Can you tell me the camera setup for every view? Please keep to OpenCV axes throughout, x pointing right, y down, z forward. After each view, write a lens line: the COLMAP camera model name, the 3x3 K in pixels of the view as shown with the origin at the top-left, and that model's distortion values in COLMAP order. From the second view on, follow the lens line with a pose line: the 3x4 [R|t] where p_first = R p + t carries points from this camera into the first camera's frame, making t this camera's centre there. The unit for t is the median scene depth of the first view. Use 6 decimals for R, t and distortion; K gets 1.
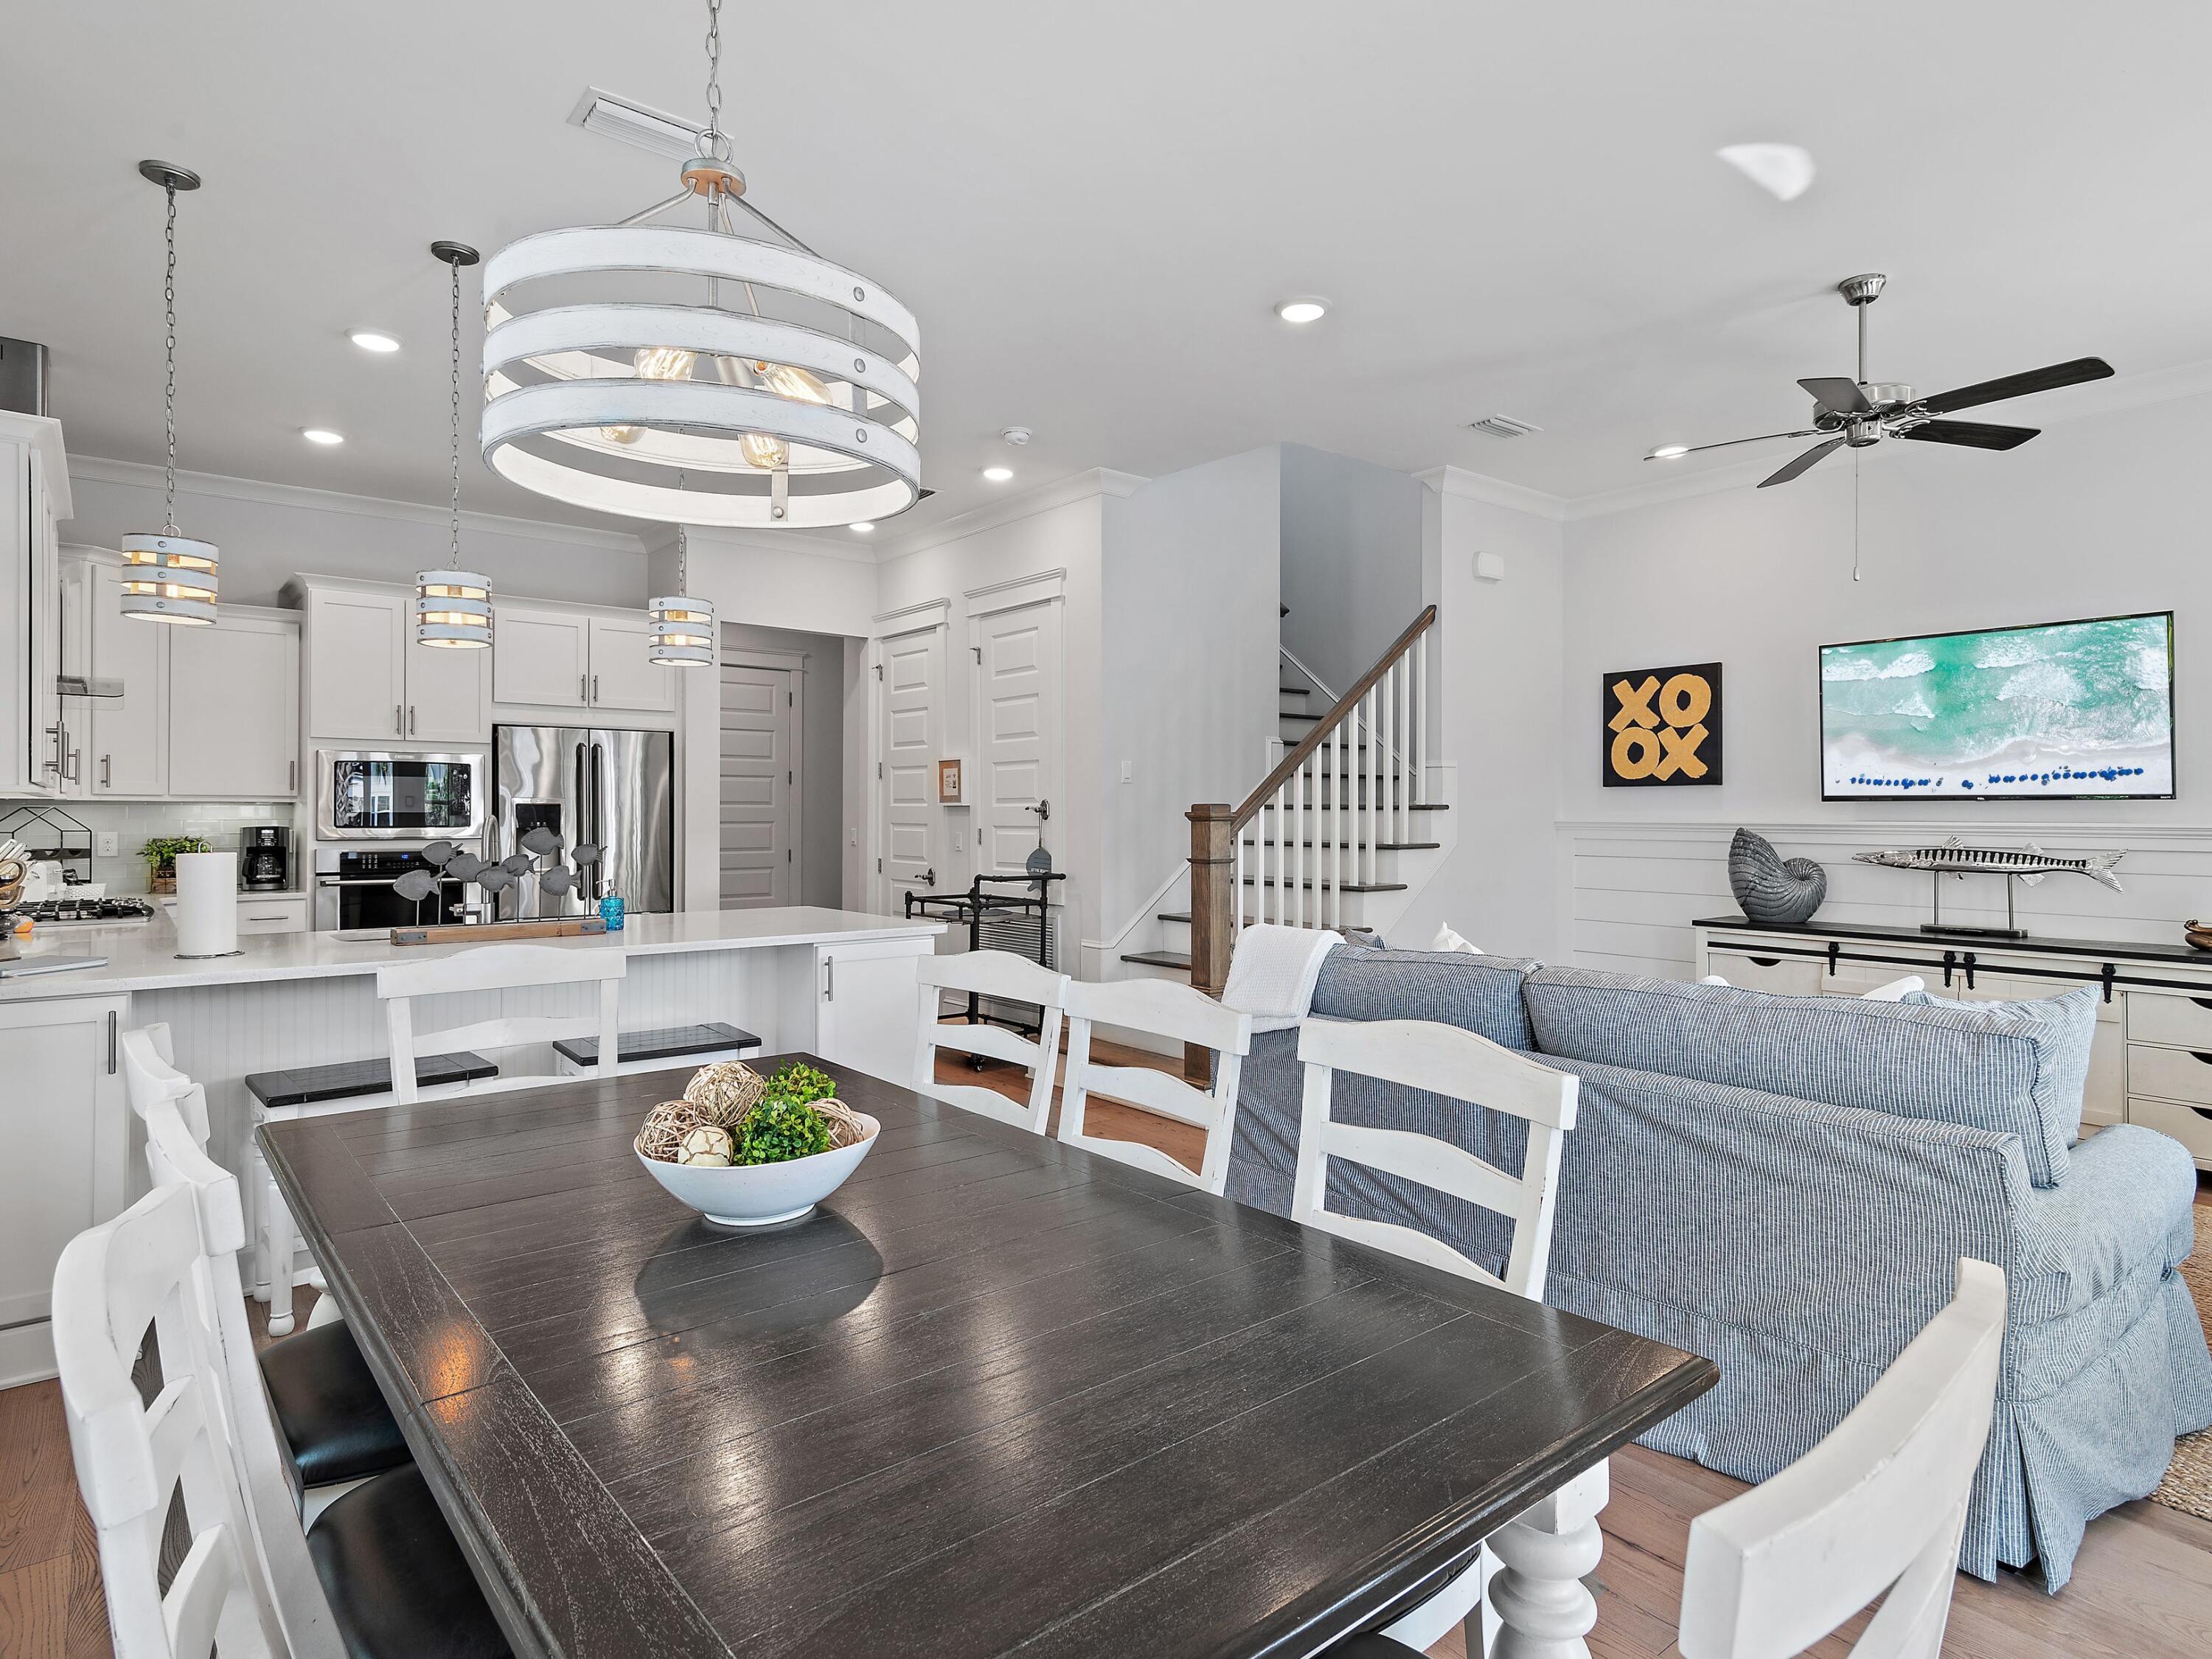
lens RADIAL K [[1227.5, 0, 1078.5], [0, 1227.5, 799.5], [0, 0, 1]] dist [0.013738, 0.000463]
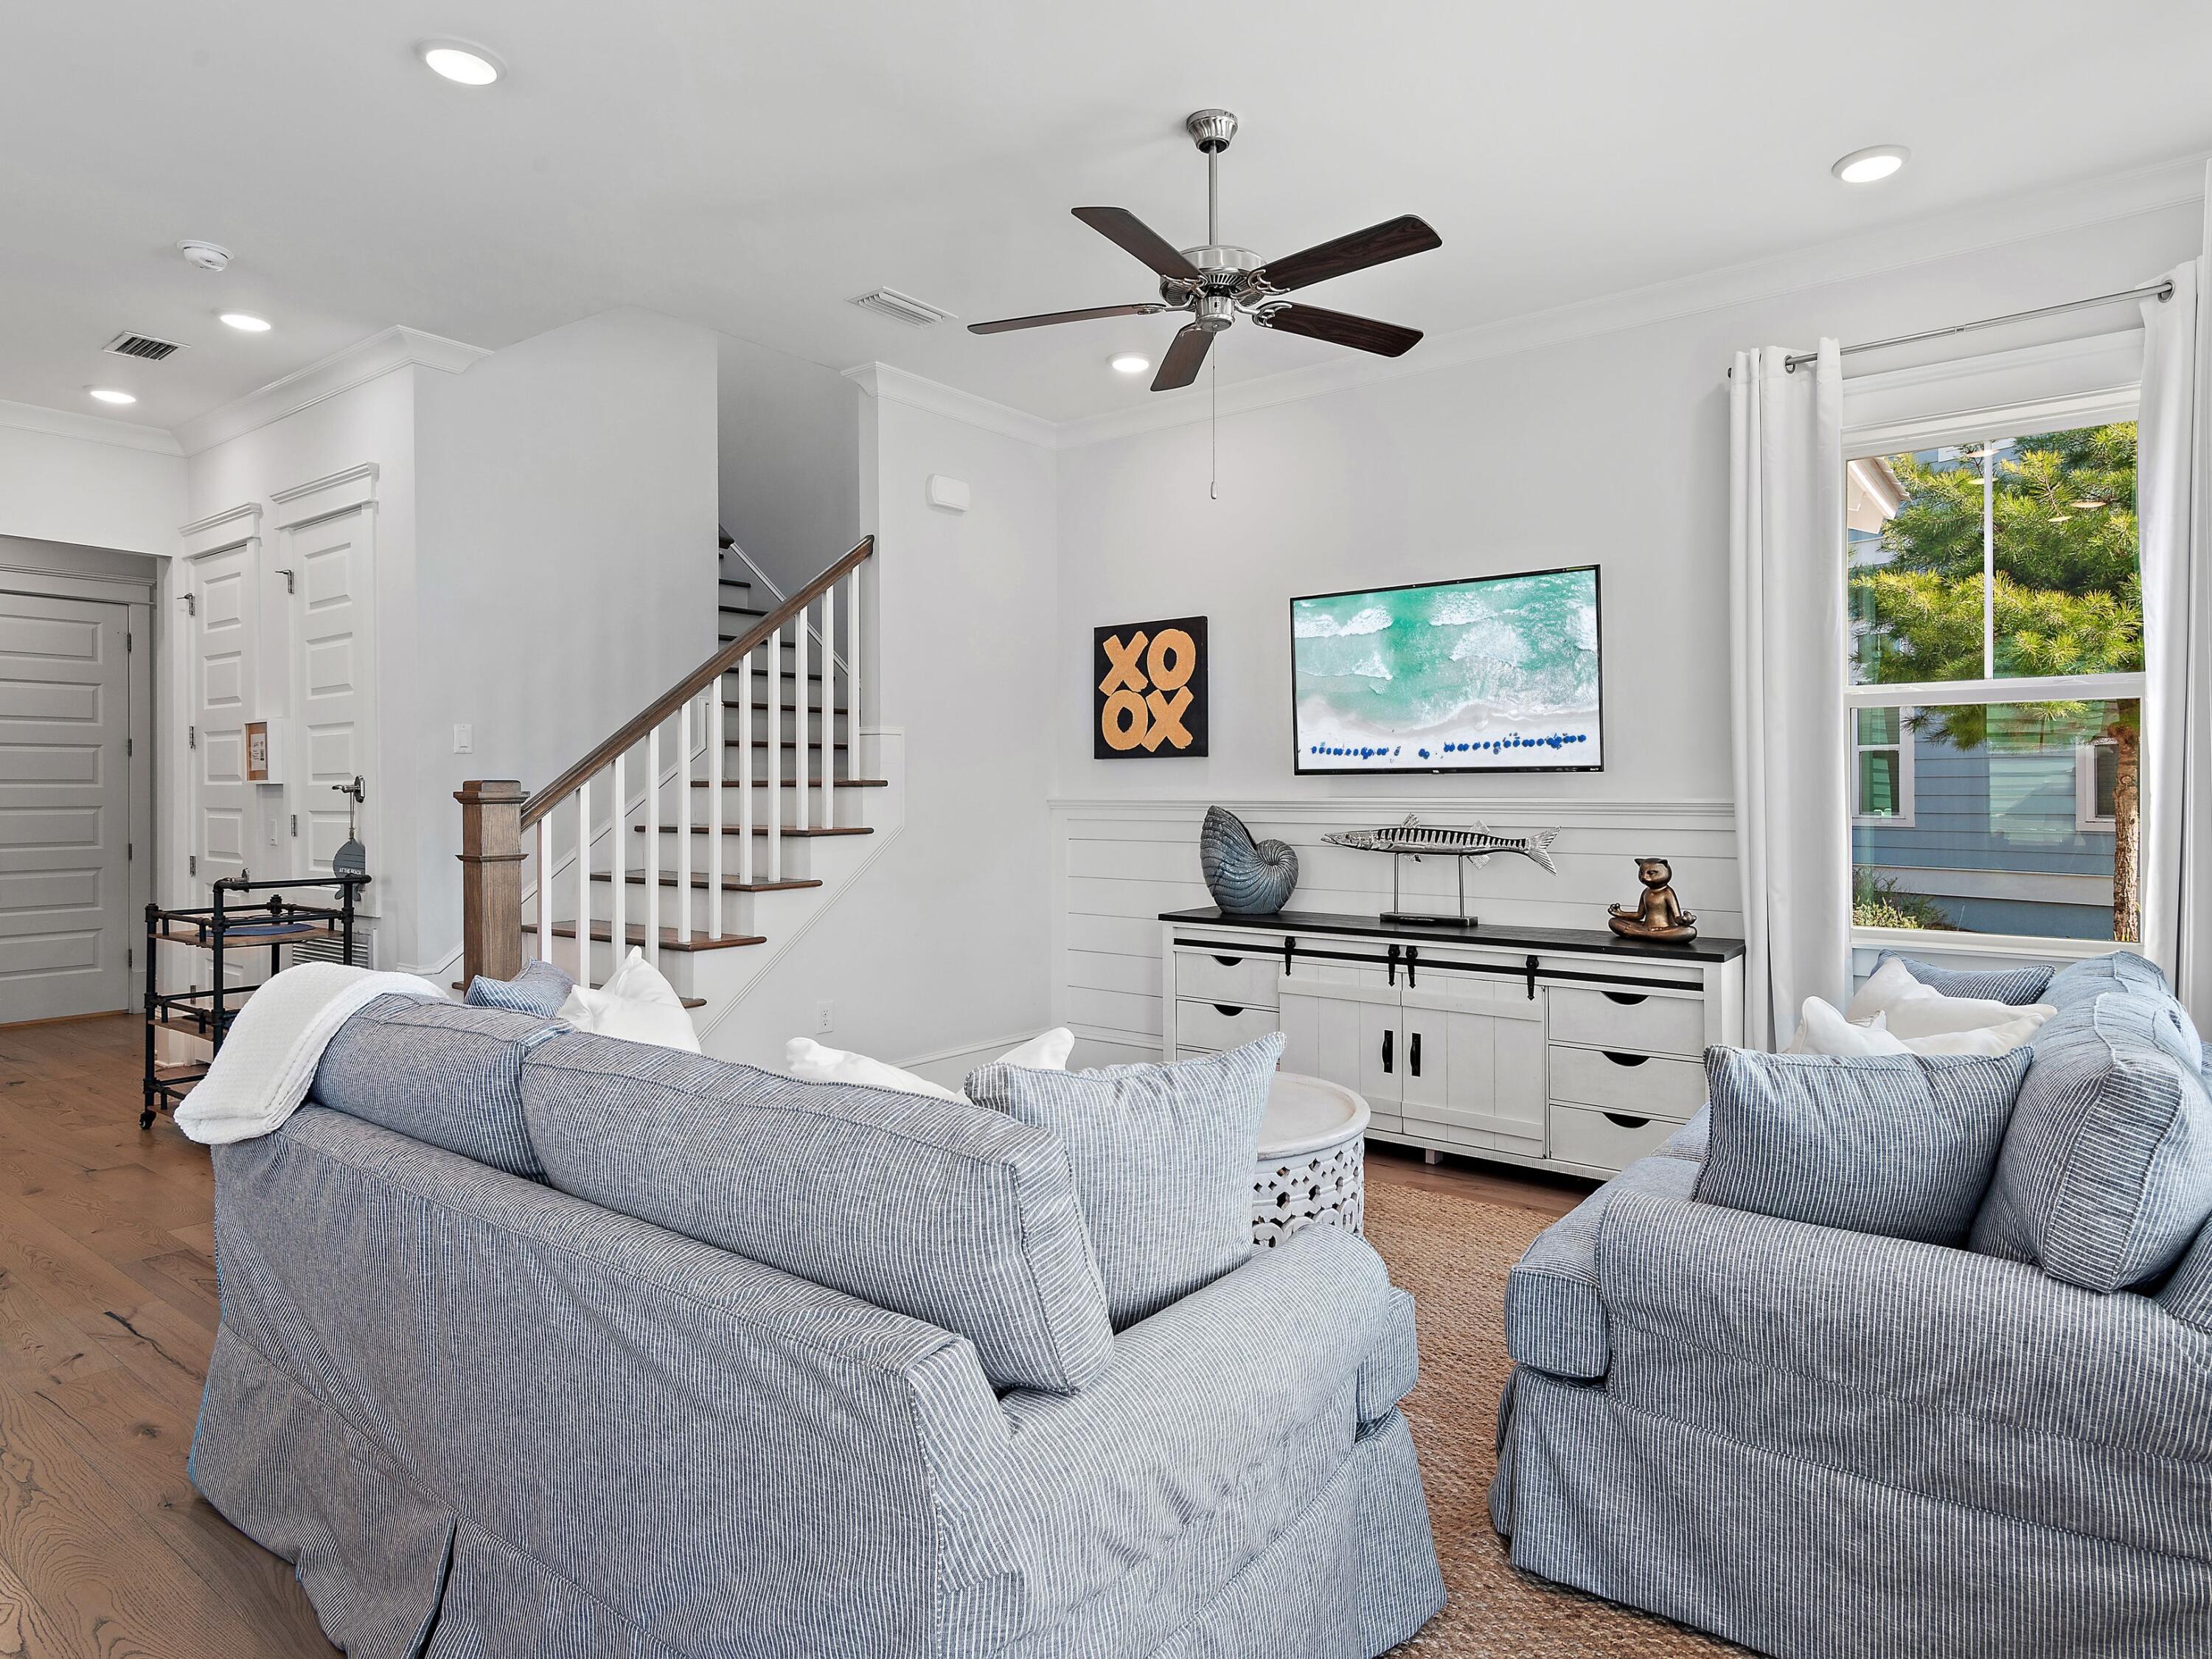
lens RADIAL K [[1302.4, 0, 1100.8], [0, 1302.4, 782.9], [0, 0, 1]] dist [0.015960, 0.001123]
pose [[0.967872, -0.003978, 0.251411, 0.235683], [0.002616, 0.999980, 0.005752, 0.001389], [-0.251429, -0.004910, 0.967863, 0.135247]]
